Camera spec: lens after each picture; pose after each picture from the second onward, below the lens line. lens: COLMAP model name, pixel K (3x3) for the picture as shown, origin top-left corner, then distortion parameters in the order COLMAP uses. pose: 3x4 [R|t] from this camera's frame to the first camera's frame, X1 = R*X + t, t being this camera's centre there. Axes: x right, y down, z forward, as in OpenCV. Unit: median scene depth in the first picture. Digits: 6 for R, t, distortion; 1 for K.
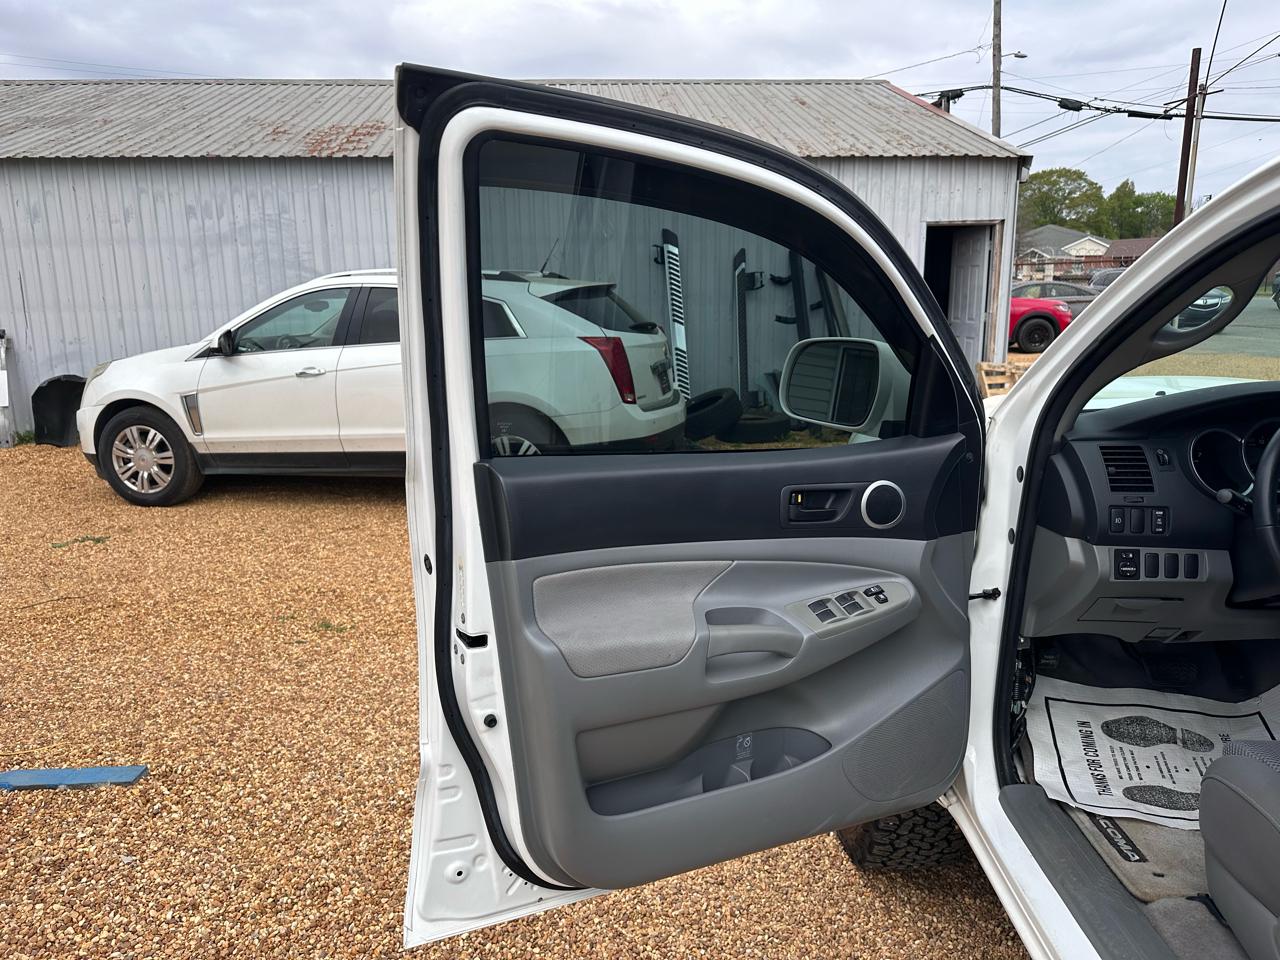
lens RADIAL K [[890.5, 0, 633.1], [0, 890.5, 480.5], [0, 0, 1]] dist [0.049359, -0.060506]
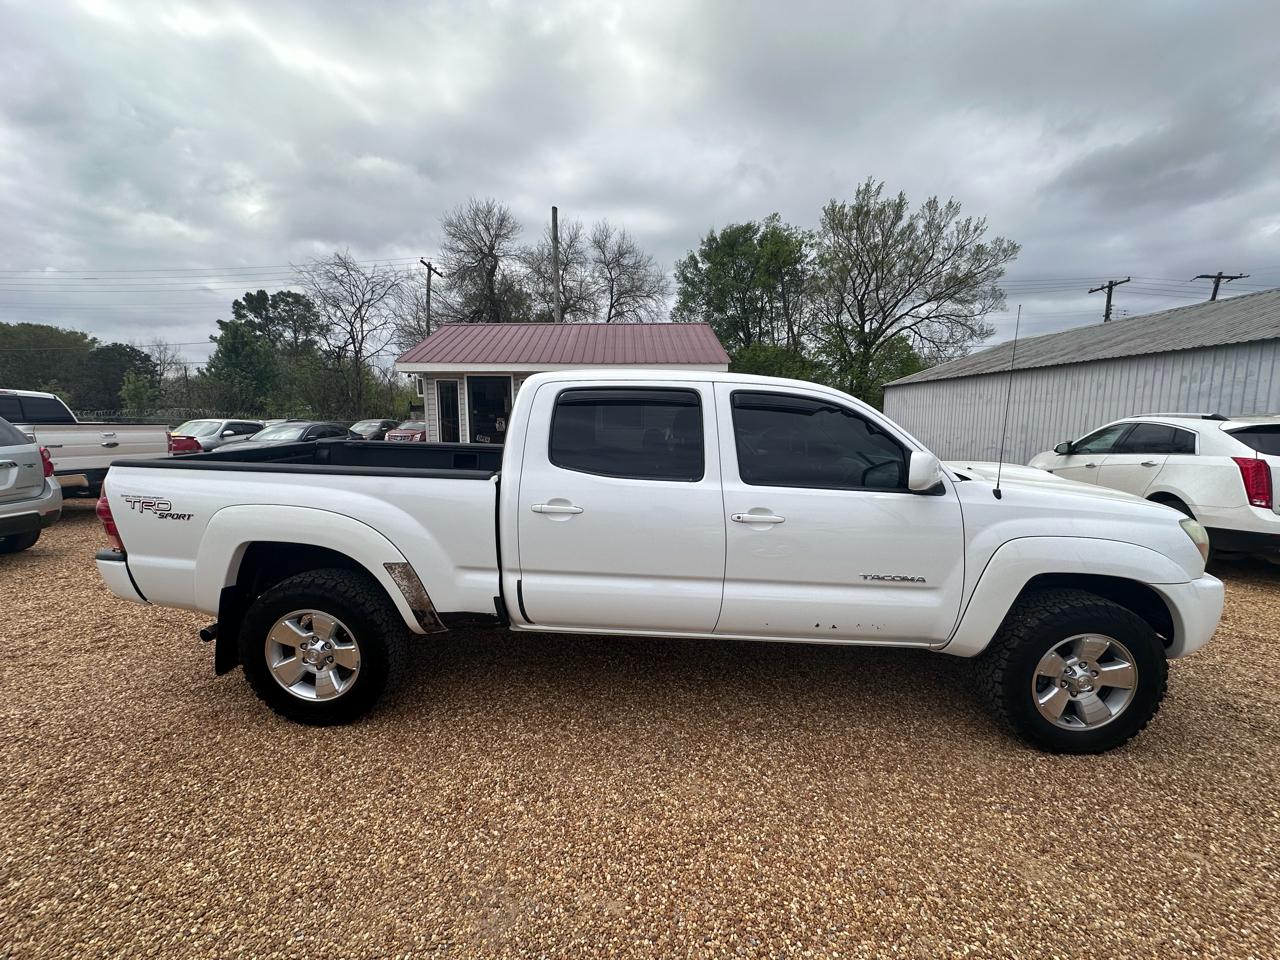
lens RADIAL K [[512.1, 0, 649.6], [0, 512.1, 479.9], [0, 0, 1]] dist [-0.000768, 0.000586]
pose [[0.007083, 0.127087, -0.991866, 0.495063], [-0.223955, 0.966897, 0.122289, -0.007698], [0.974574, 0.221267, 0.035310, 0.022850]]
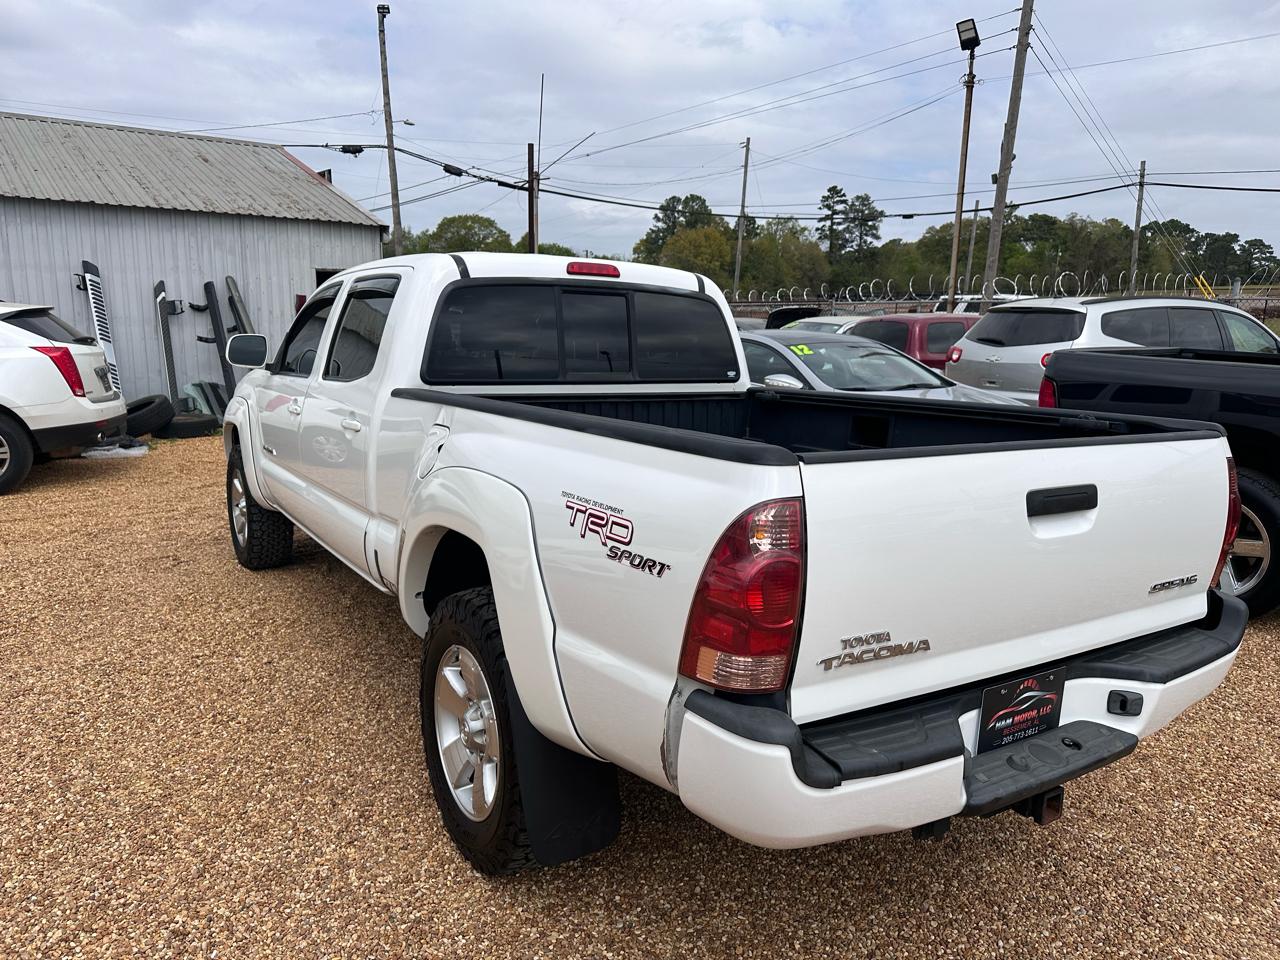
lens RADIAL K [[896.3, 0, 636.2], [0, 896.3, 486.3], [0, 0, 1]] dist [0.025371, -0.033802]
pose [[0.826278, -0.077746, 0.557872, -0.050110], [0.093031, 0.995663, 0.000967, 0.079055], [-0.555527, 0.051101, 0.829927, -0.369118]]
